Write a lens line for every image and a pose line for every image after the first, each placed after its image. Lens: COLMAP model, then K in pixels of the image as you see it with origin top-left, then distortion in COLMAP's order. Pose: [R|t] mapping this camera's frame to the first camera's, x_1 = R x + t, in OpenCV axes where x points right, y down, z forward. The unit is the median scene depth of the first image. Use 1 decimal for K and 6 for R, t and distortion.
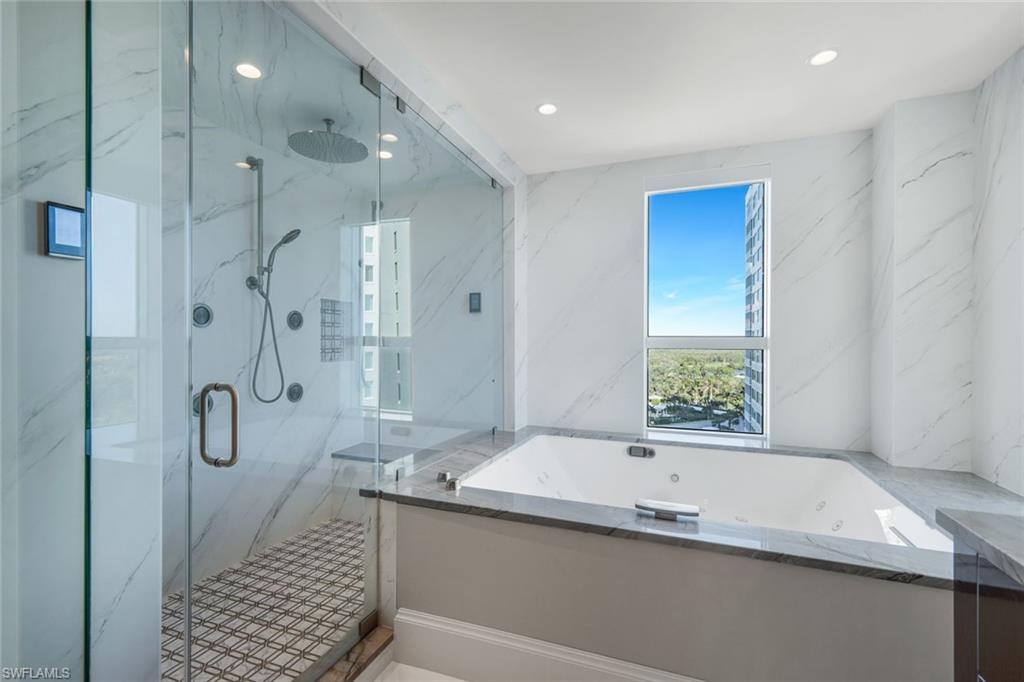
lens RADIAL K [[452.5, 0, 512.5], [0, 452.5, 342.6], [0, 0, 1]] dist [0.003686, -0.000252]
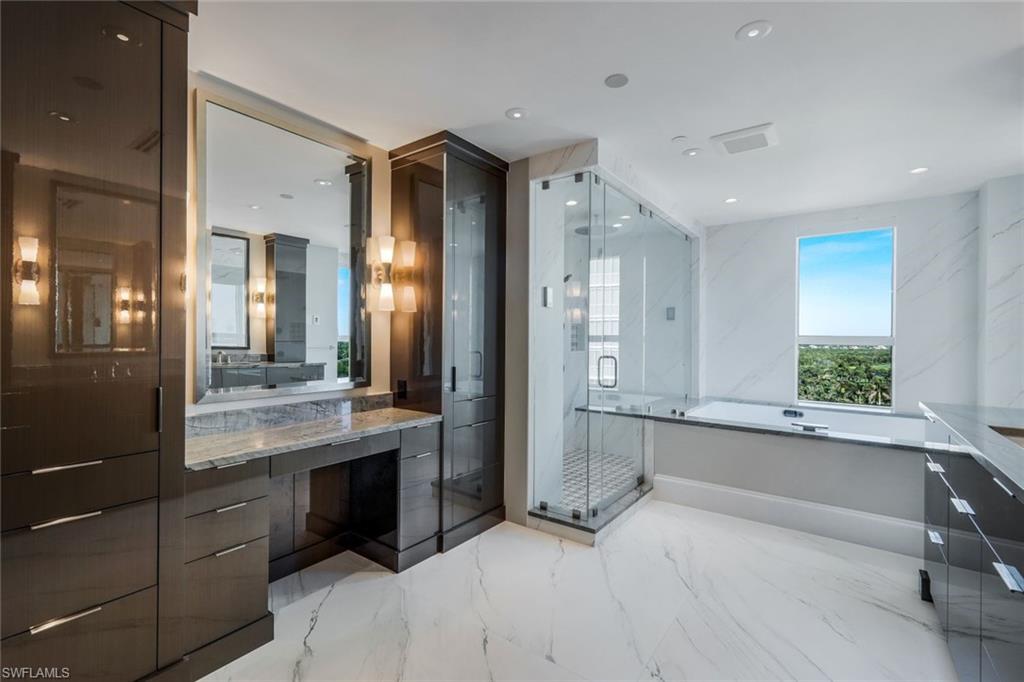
lens RADIAL K [[452.5, 0, 512.1], [0, 452.5, 338.3], [0, 0, 1]] dist [0.003686, -0.000252]
pose [[0.963662, 0.004818, -0.267080, -0.205040], [-0.005156, 0.999987, -0.000563, -0.001292], [0.267074, 0.001920, 0.963674, -0.670176]]
